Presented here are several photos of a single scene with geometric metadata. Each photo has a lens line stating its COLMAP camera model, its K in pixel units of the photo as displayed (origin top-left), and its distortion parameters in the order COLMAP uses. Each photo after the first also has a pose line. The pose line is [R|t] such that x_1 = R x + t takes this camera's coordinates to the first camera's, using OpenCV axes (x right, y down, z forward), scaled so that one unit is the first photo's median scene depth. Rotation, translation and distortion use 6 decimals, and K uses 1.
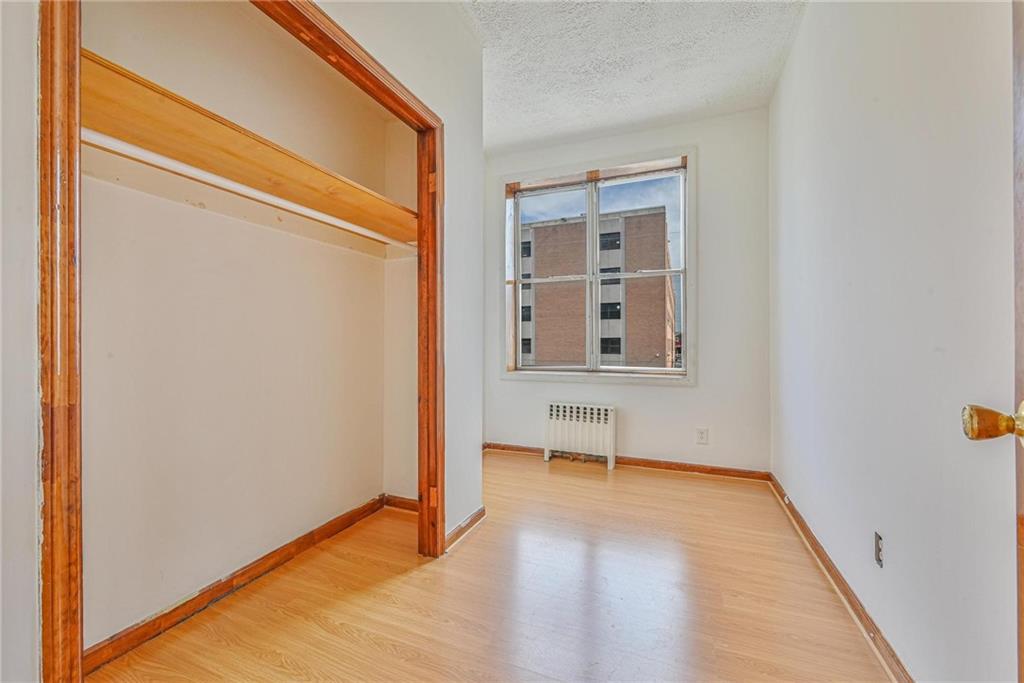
lens RADIAL K [[410.0, 0, 512.0], [0, 410.0, 341.5], [0, 0, 1]] dist [0.001780, 0.000301]
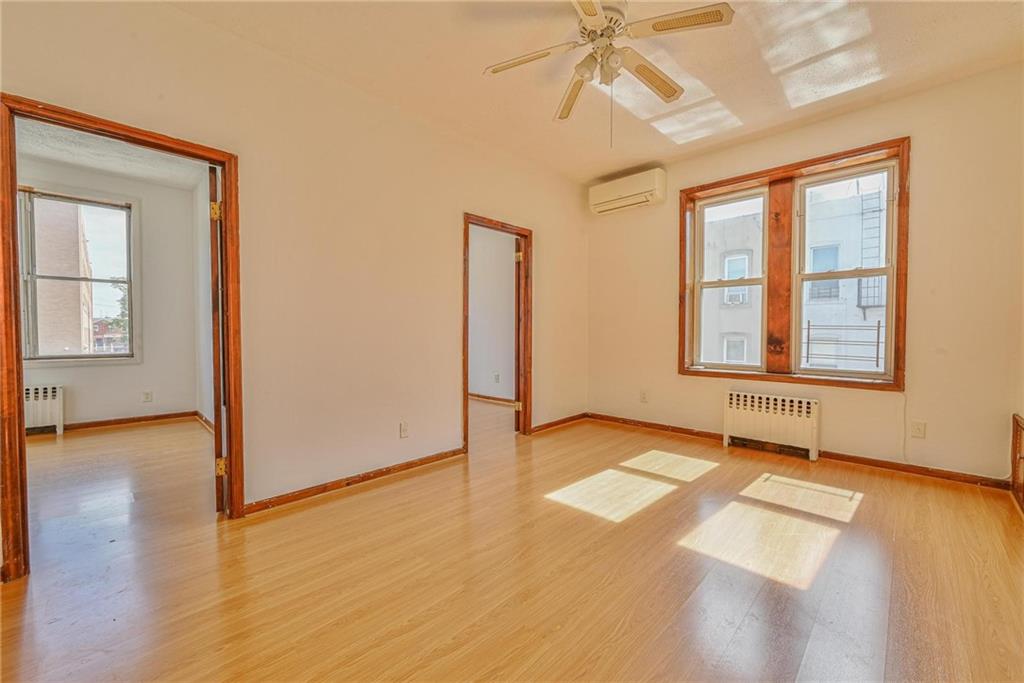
lens RADIAL K [[410.0, 0, 512.0], [0, 410.0, 341.5], [0, 0, 1]] dist [0.001780, 0.000301]
pose [[0.384960, -0.018738, 0.922743, -0.387213], [-0.004478, 0.999744, 0.022170, -0.008496], [-0.922923, -0.012667, 0.384777, -0.768874]]
